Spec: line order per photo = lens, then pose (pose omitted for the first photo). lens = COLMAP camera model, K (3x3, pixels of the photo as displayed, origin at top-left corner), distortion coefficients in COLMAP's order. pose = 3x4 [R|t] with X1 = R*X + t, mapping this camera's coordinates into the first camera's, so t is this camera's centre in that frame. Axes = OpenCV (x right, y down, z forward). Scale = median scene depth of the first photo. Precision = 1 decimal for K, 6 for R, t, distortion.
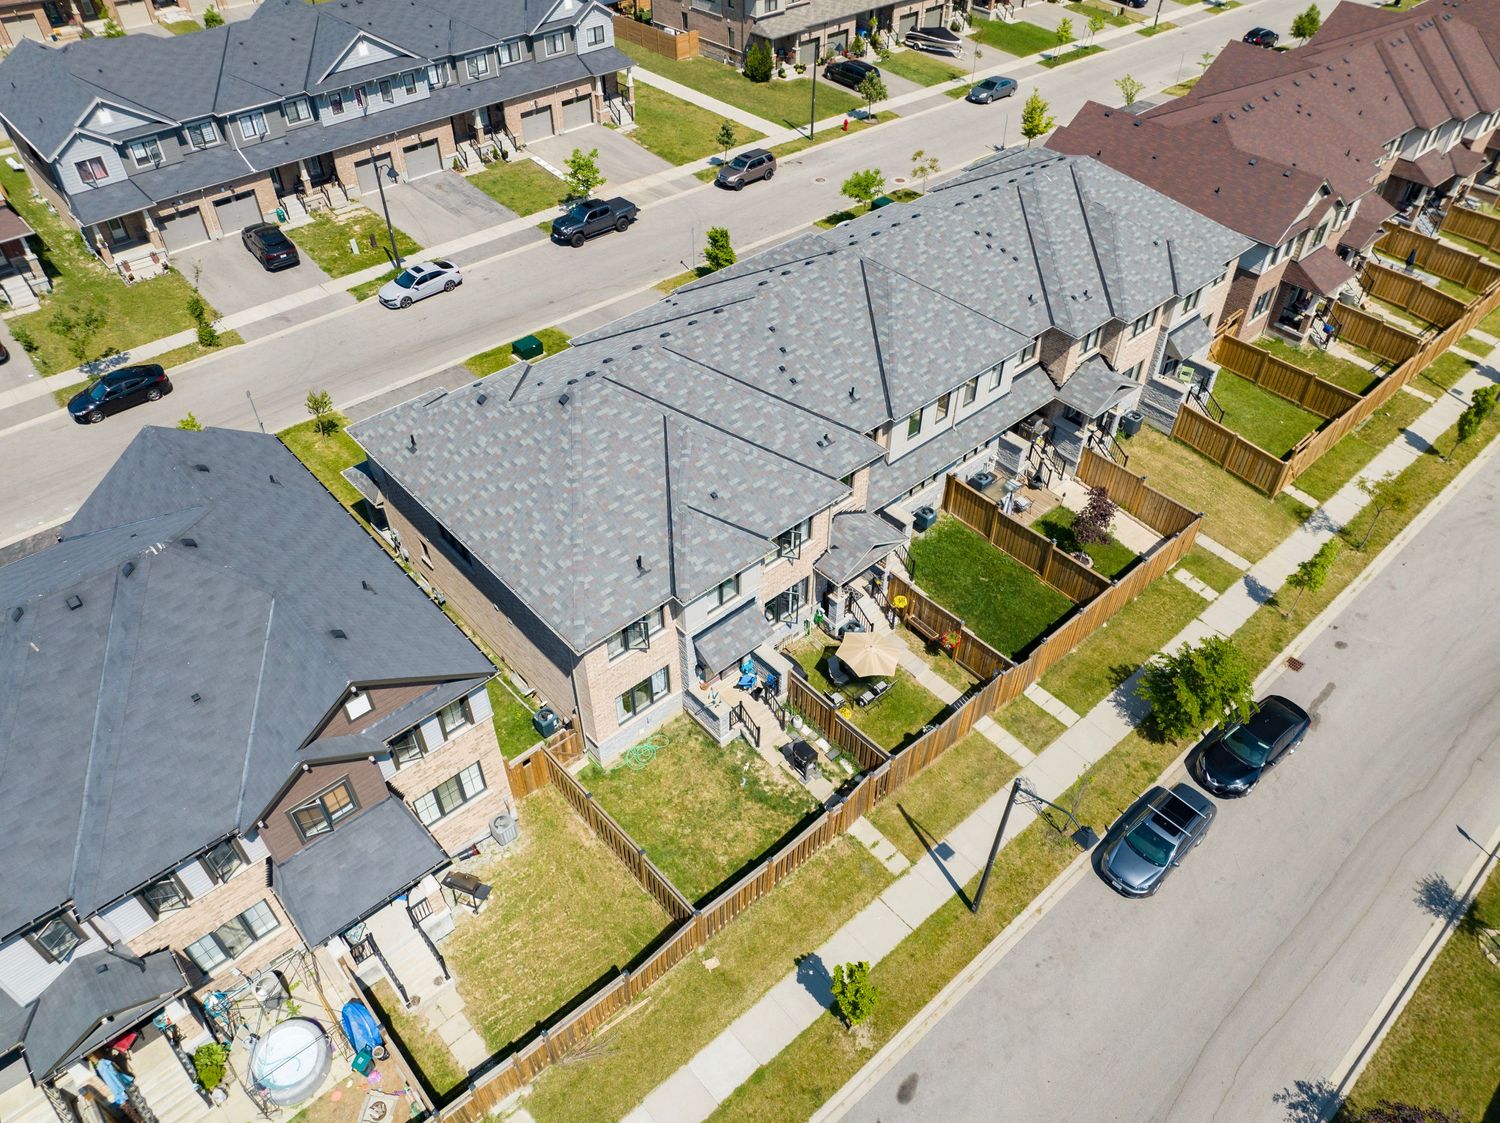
lens RADIAL K [[1048.6, 0, 743.5], [0, 1048.6, 564.6], [0, 0, 1]] dist [-0.046508, 0.015773]
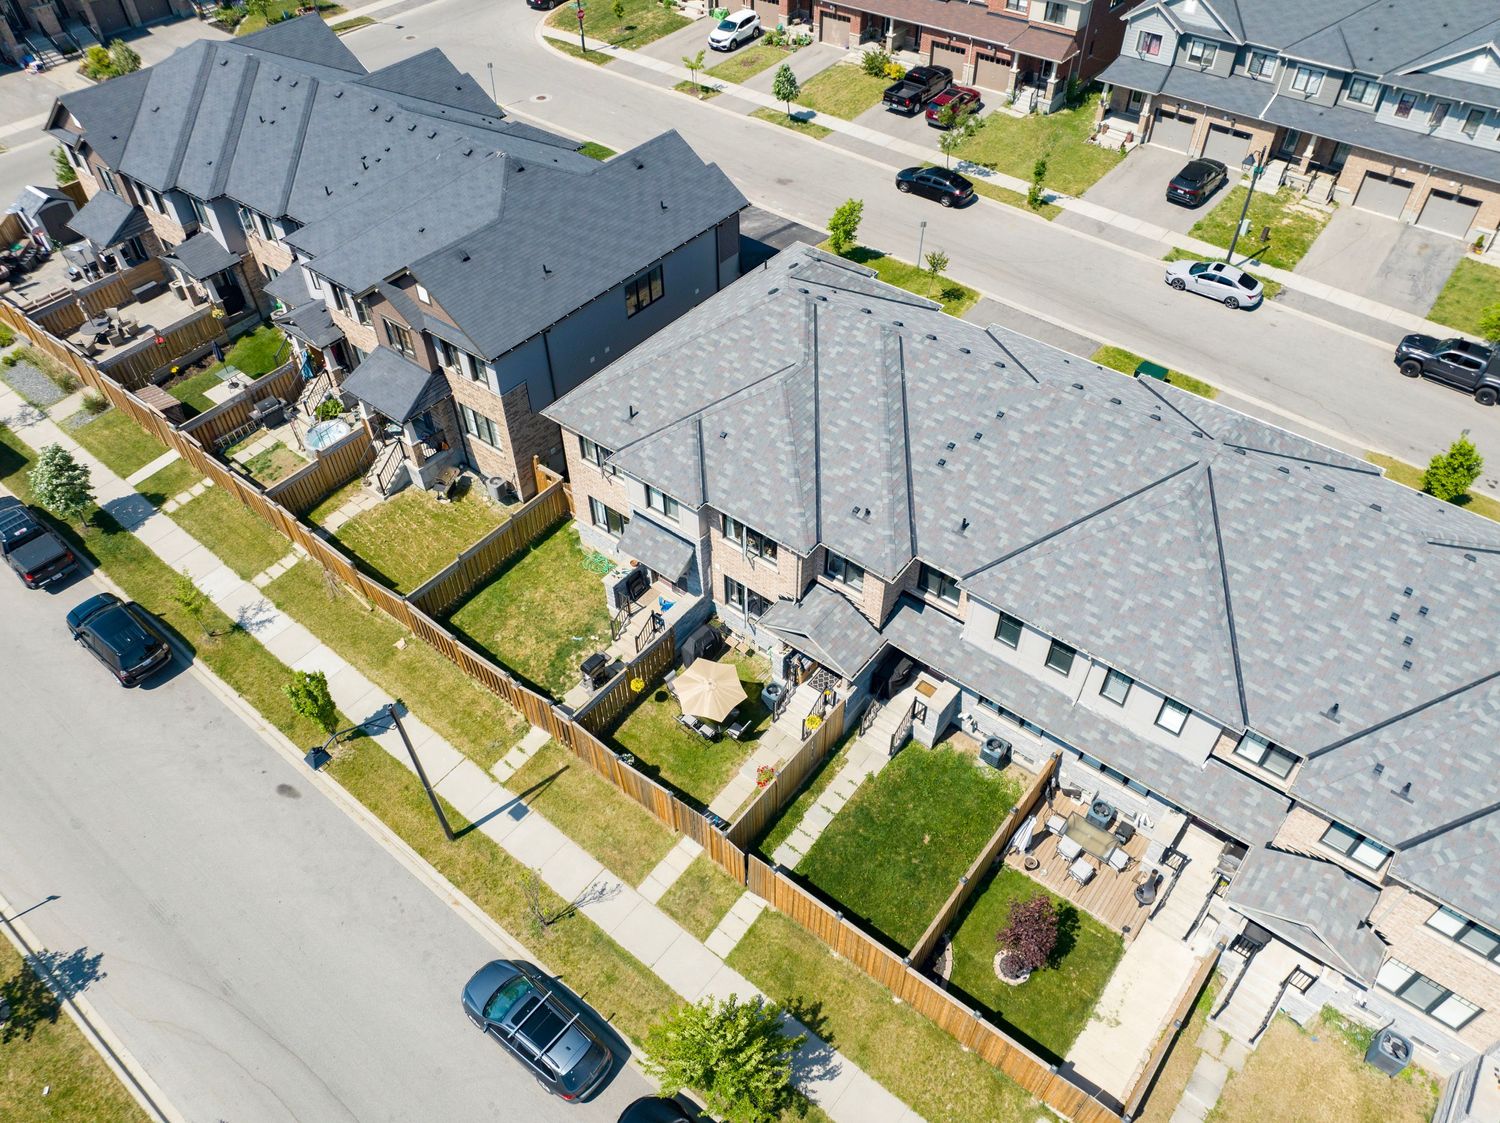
lens RADIAL K [[1048.6, 0, 745.0], [0, 1048.6, 564.3], [0, 0, 1]] dist [-0.046508, 0.015773]
pose [[0.172413, 0.705197, -0.687728, 0.417708], [-0.669799, 0.595861, 0.443078, -0.250645], [0.722248, 0.384247, 0.575075, 0.278084]]
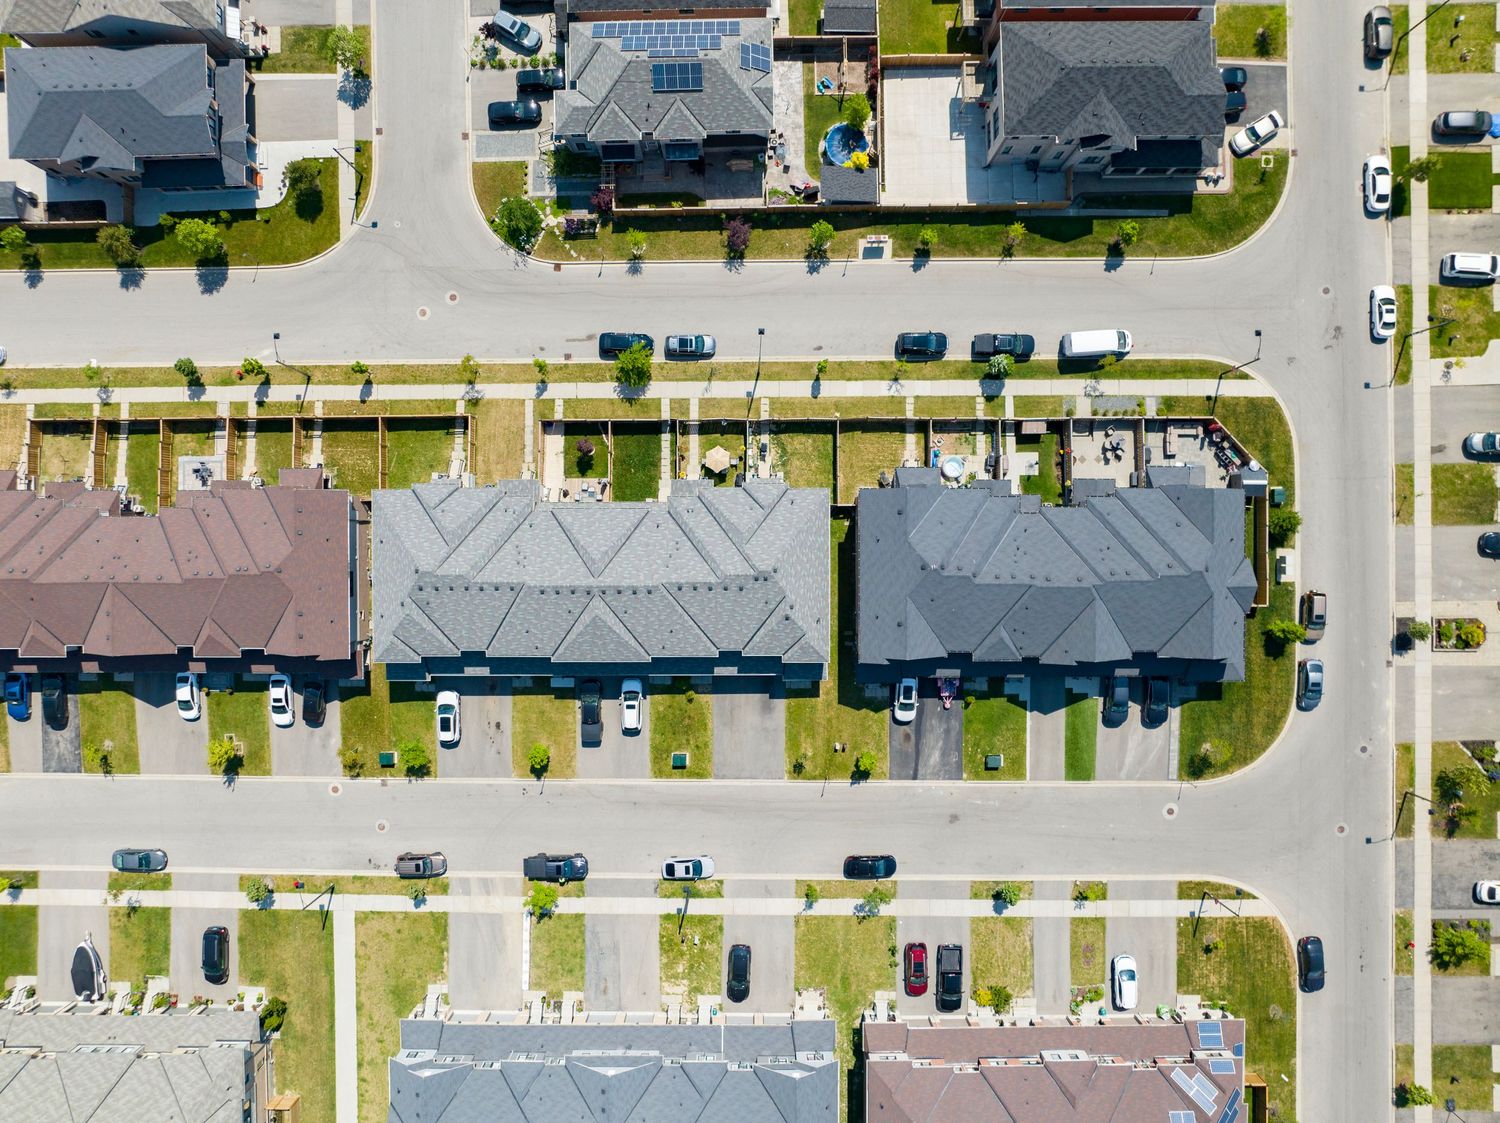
lens RADIAL K [[1048.6, 0, 751.8], [0, 1048.6, 562.6], [0, 0, 1]] dist [-0.046508, 0.015773]
pose [[-0.746556, -0.665216, -0.011926, -0.049614], [0.457114, -0.525868, 0.717293, -1.142475], [-0.483426, 0.530048, 0.696670, -0.431205]]
